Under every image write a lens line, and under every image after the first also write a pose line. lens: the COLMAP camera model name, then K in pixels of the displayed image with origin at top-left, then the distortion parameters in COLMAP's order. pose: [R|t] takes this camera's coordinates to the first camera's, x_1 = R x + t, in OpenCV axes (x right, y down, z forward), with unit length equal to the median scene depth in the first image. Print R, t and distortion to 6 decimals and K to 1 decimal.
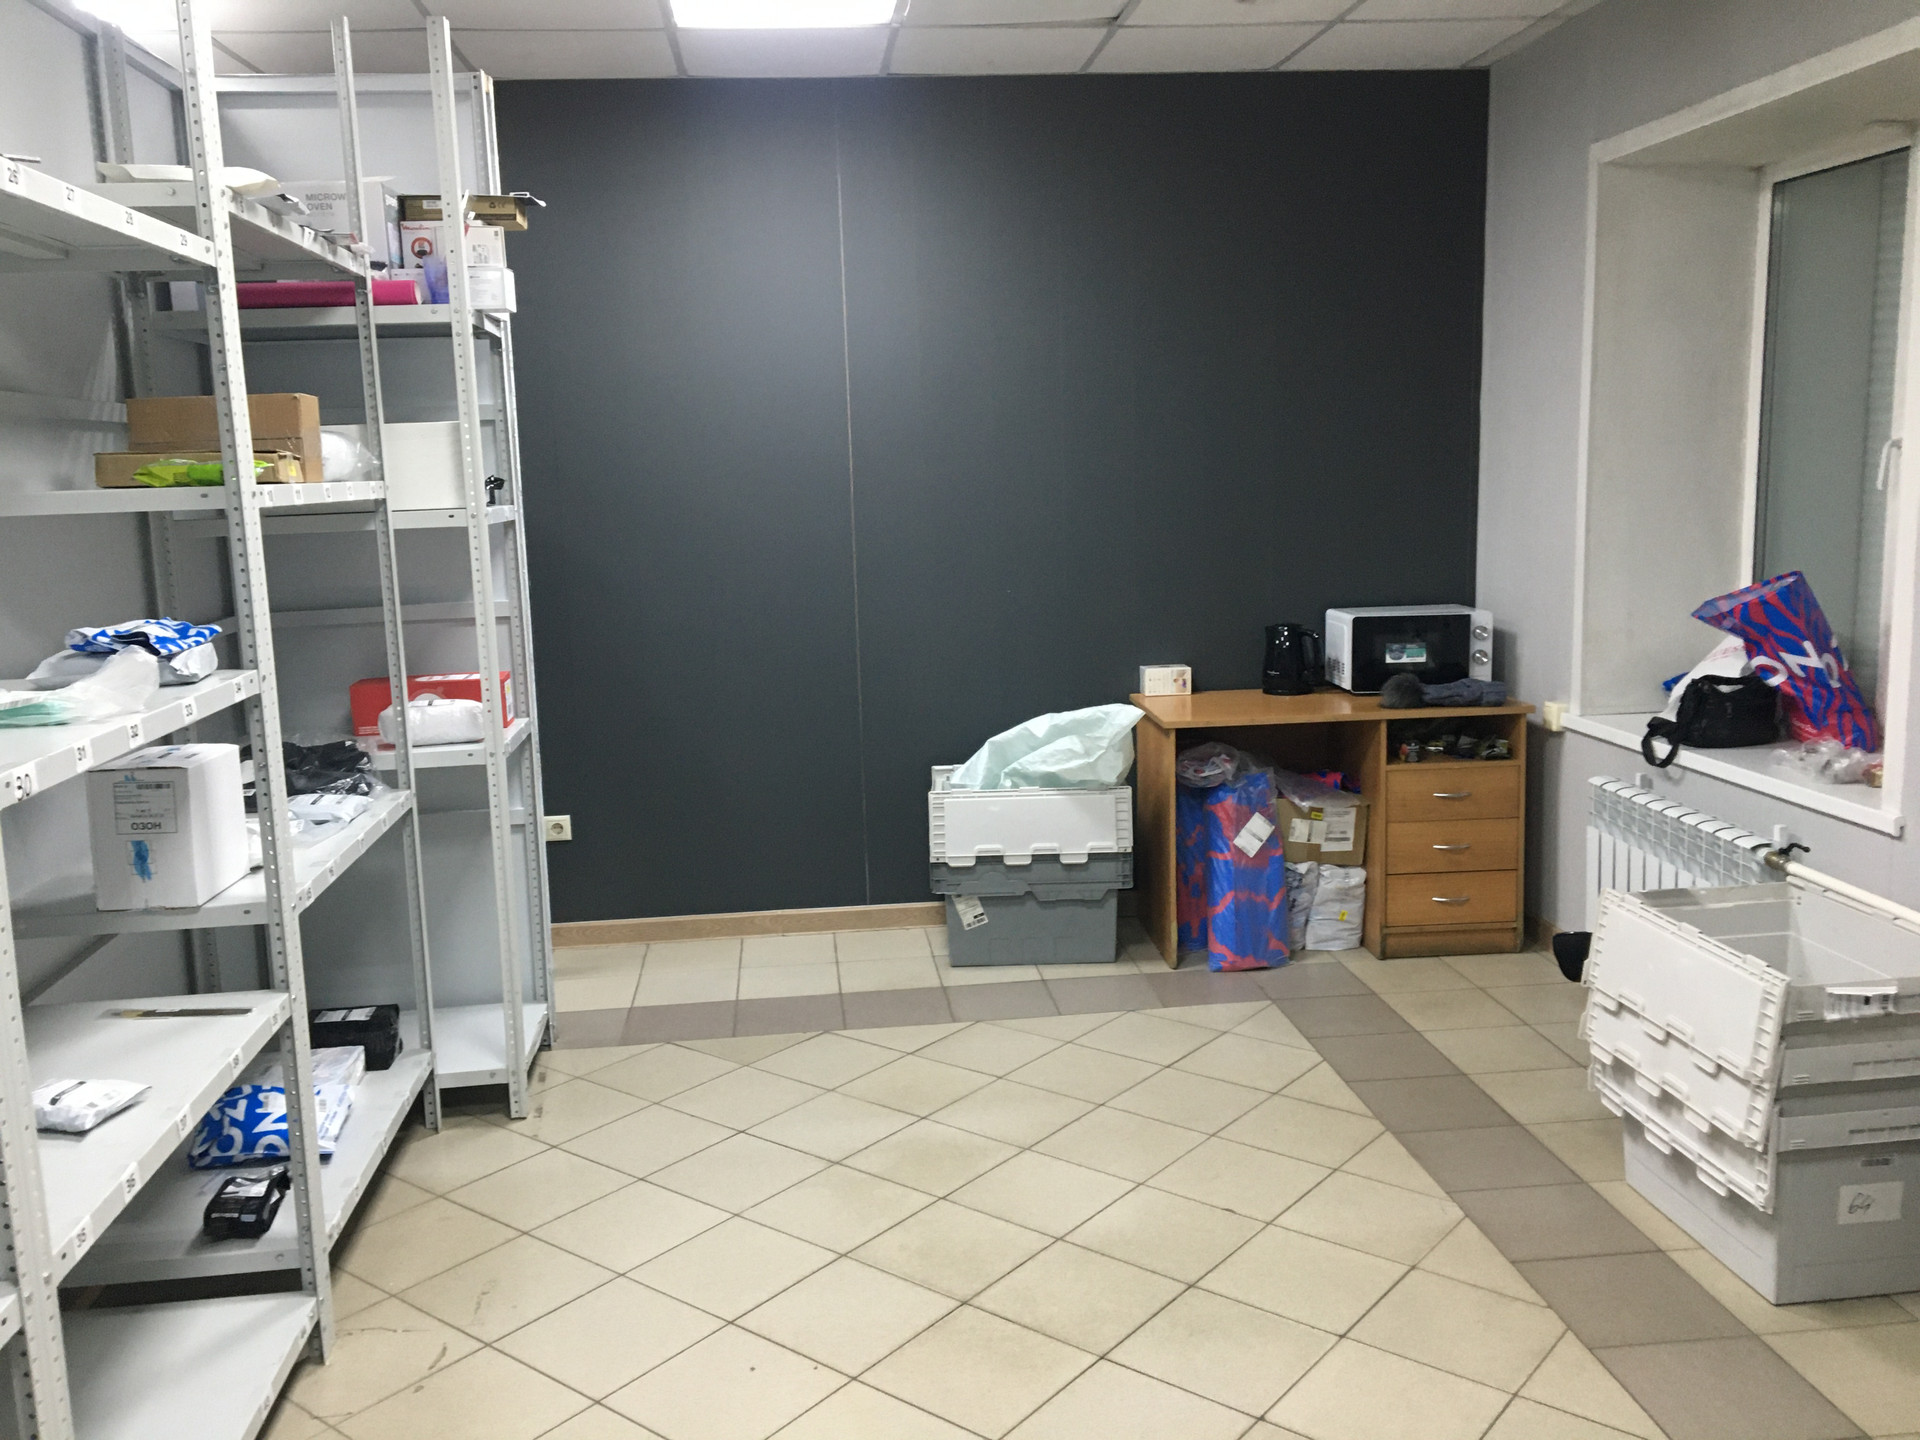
lens RADIAL K [[1615.7, 0, 960.0], [0, 1615.7, 720.0], [0, 0, 1]] dist [0.089925, -0.104293]
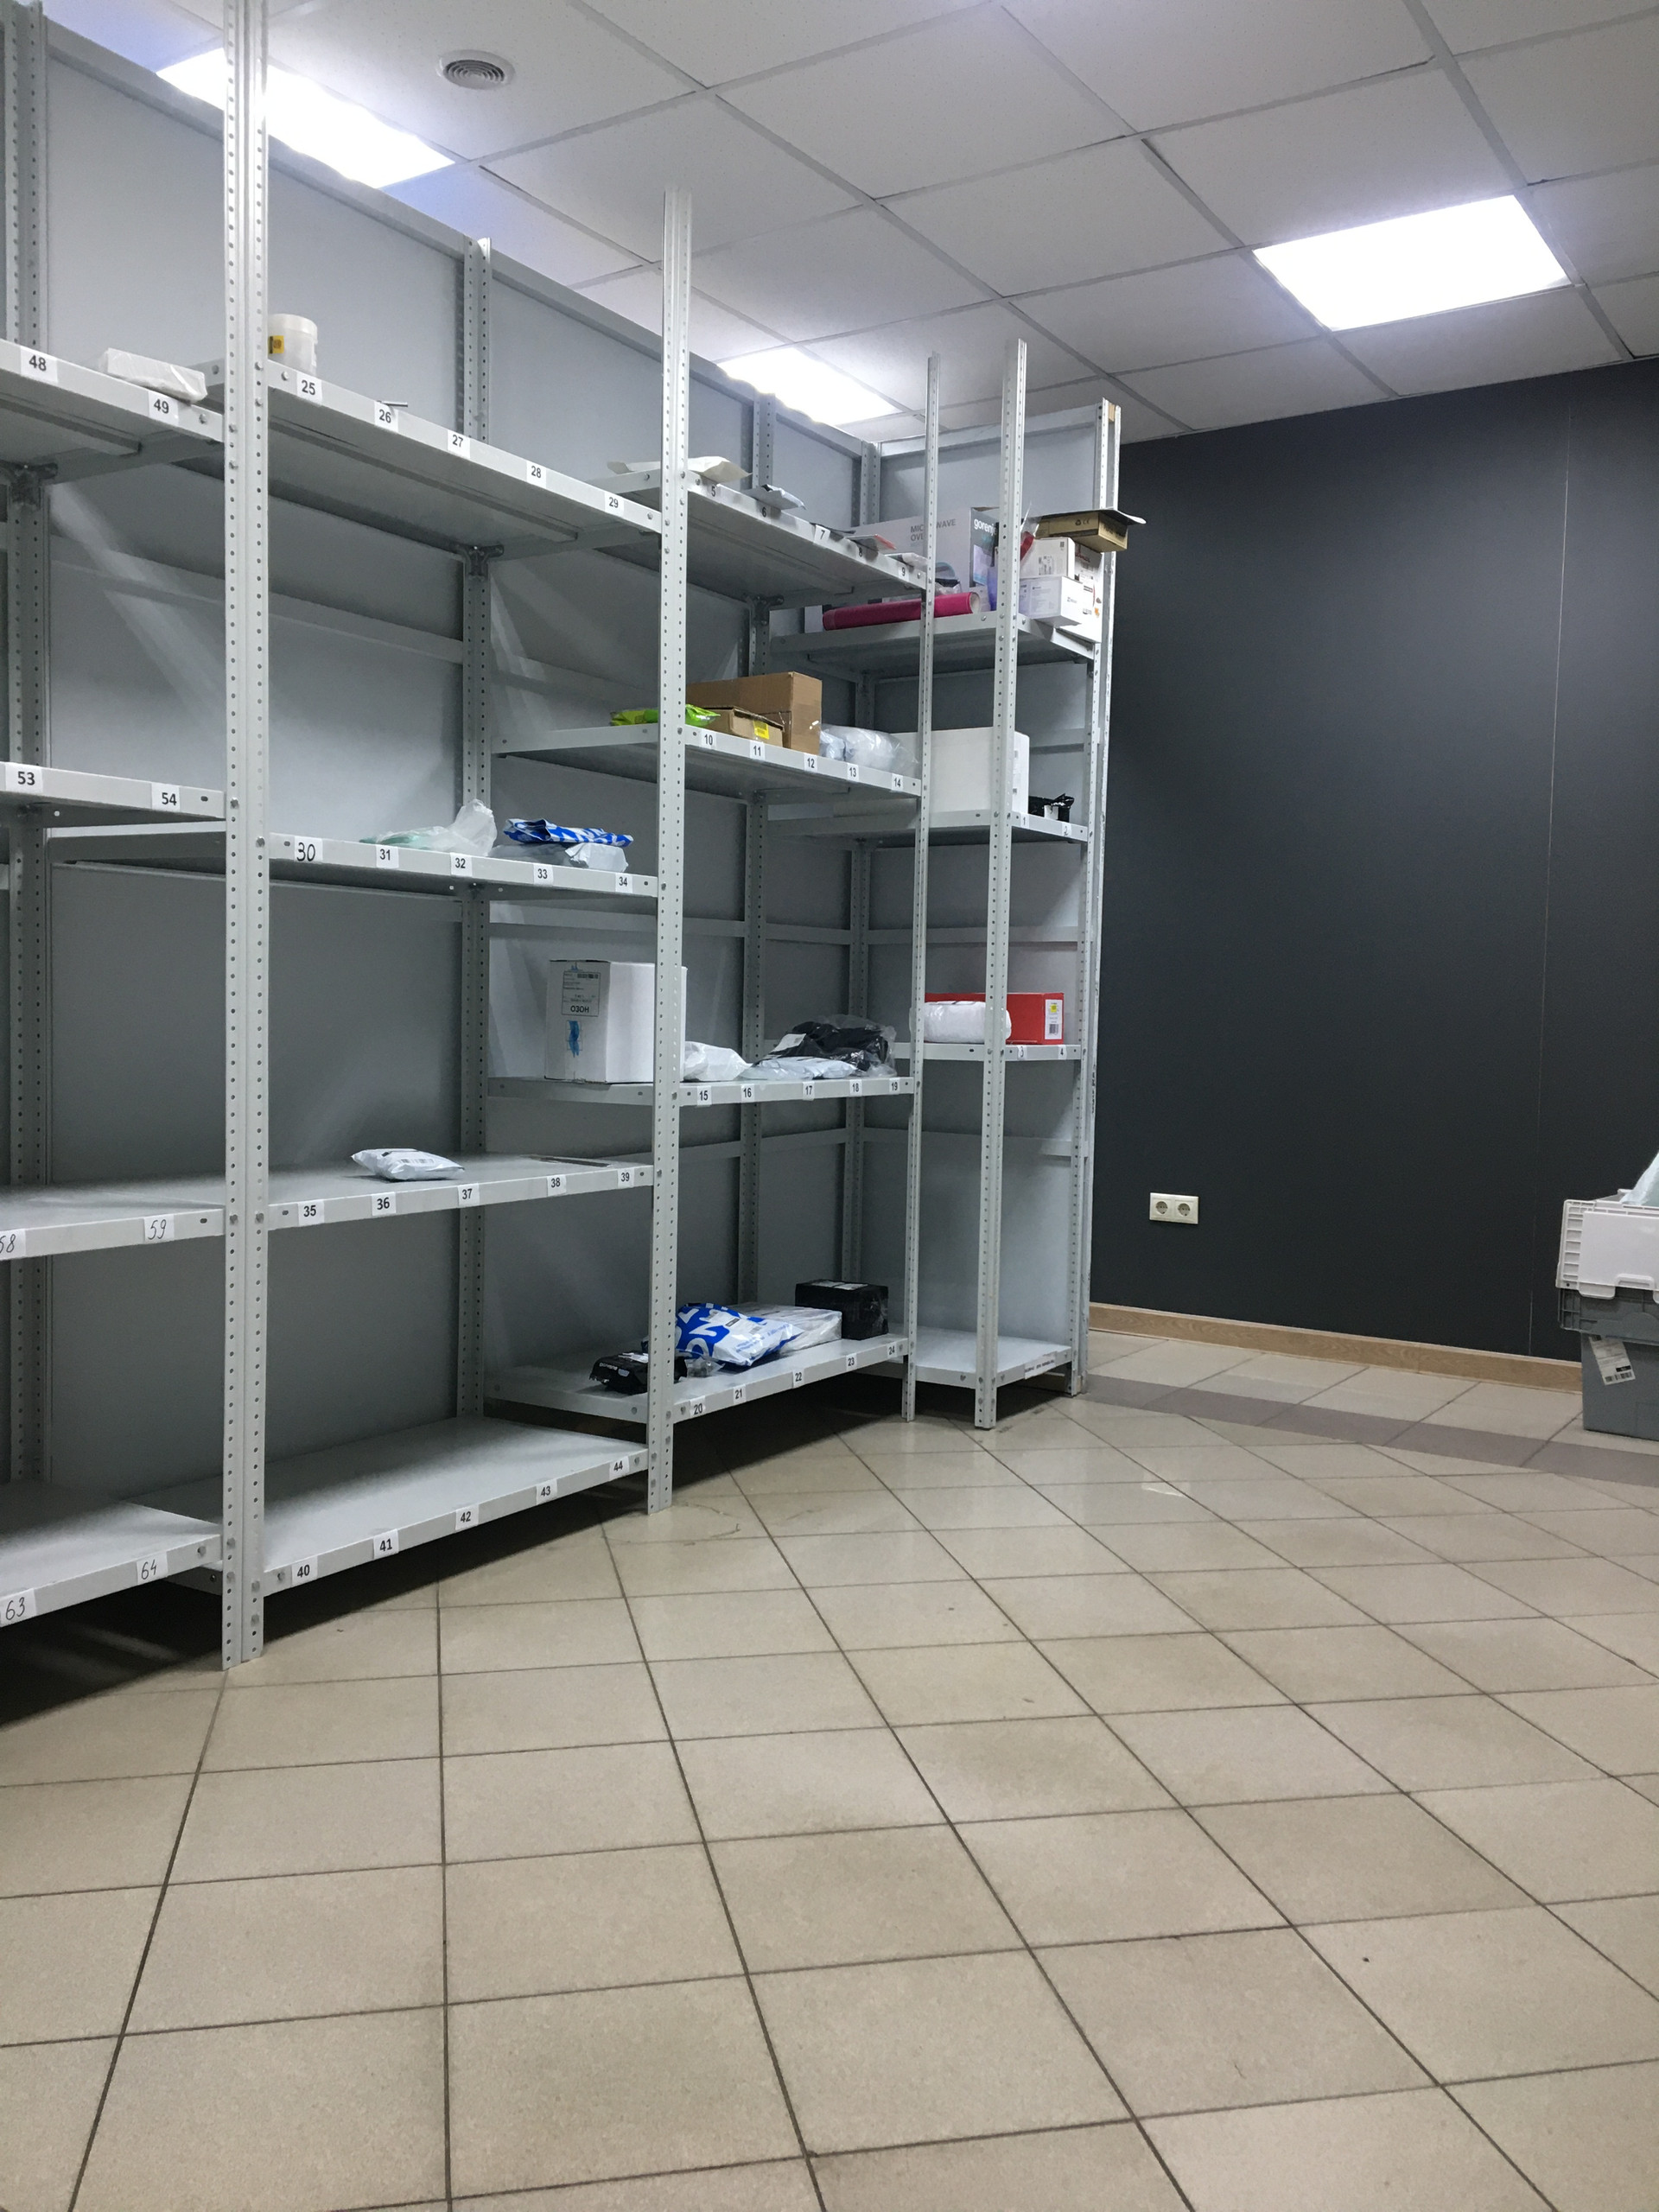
lens RADIAL K [[1861.5, 0, 829.5], [0, 1861.5, 1106.0], [0, 0, 1]] dist [0.089925, -0.104293]
pose [[0.778719, 0.082569, -0.621916, 0.368389], [-0.143992, 0.988361, -0.049077, 0.129683], [0.610625, 0.127768, 0.781545, 0.043428]]
